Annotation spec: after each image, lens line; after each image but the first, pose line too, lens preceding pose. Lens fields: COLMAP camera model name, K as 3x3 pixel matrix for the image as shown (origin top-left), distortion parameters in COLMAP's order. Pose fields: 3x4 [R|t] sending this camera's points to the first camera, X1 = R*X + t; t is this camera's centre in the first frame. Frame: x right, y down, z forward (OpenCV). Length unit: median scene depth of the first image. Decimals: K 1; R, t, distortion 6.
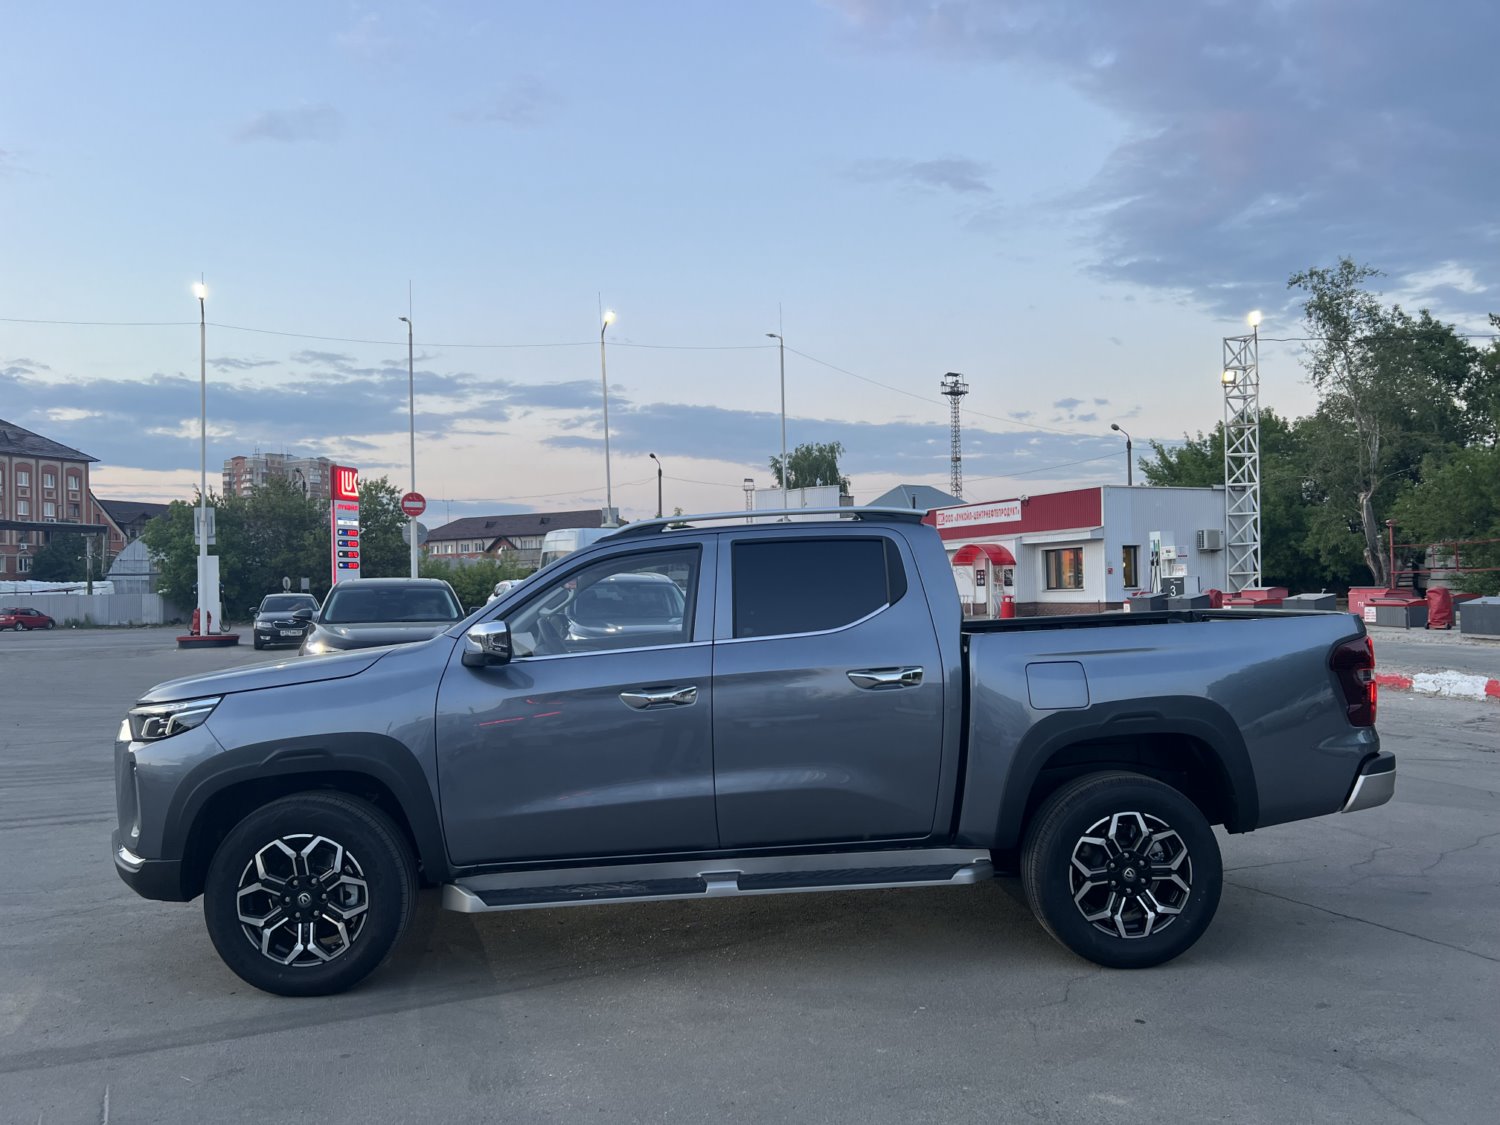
lens RADIAL K [[1124.3, 0, 739.1], [0, 1124.3, 572.2], [0, 0, 1]] dist [0.044826, -0.036402]
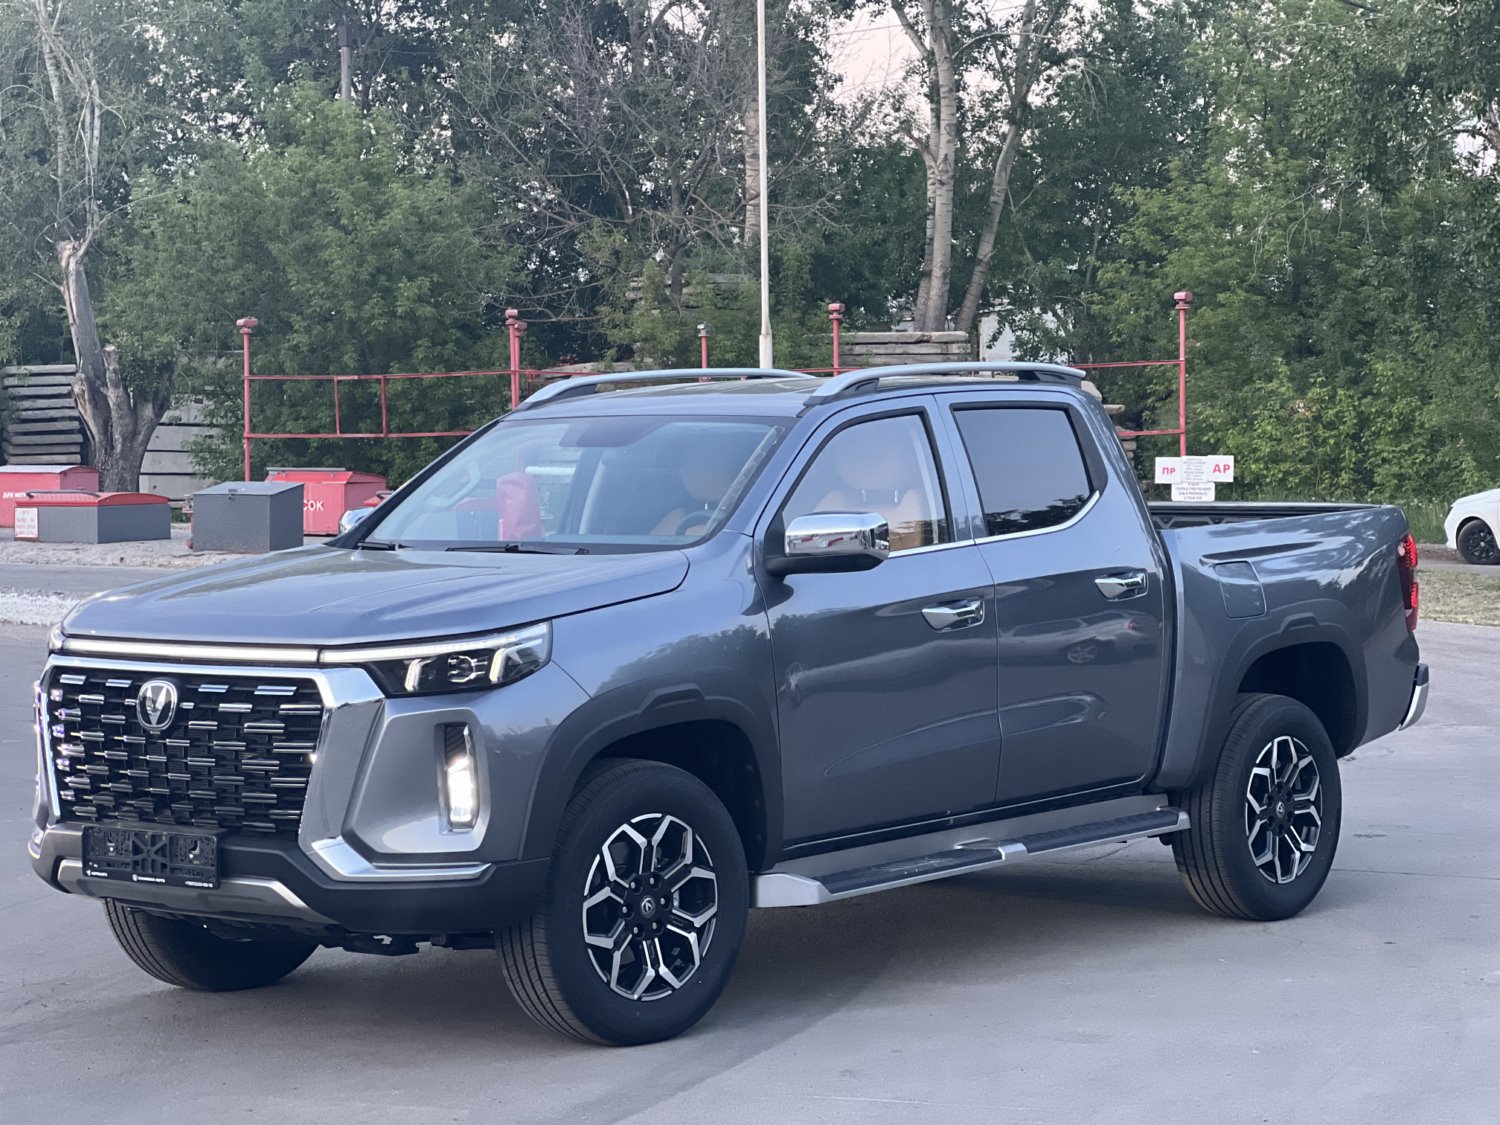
lens RADIAL K [[3290.0, 0, 752.8], [0, 3290.0, 553.2], [0, 0, 1]] dist [0.259883, 0.000000]
pose [[0.694336, -0.008596, 0.719600, -1.814375], [-0.020940, 0.999264, 0.032141, 0.001623], [-0.719346, -0.037385, 0.693645, -0.463160]]
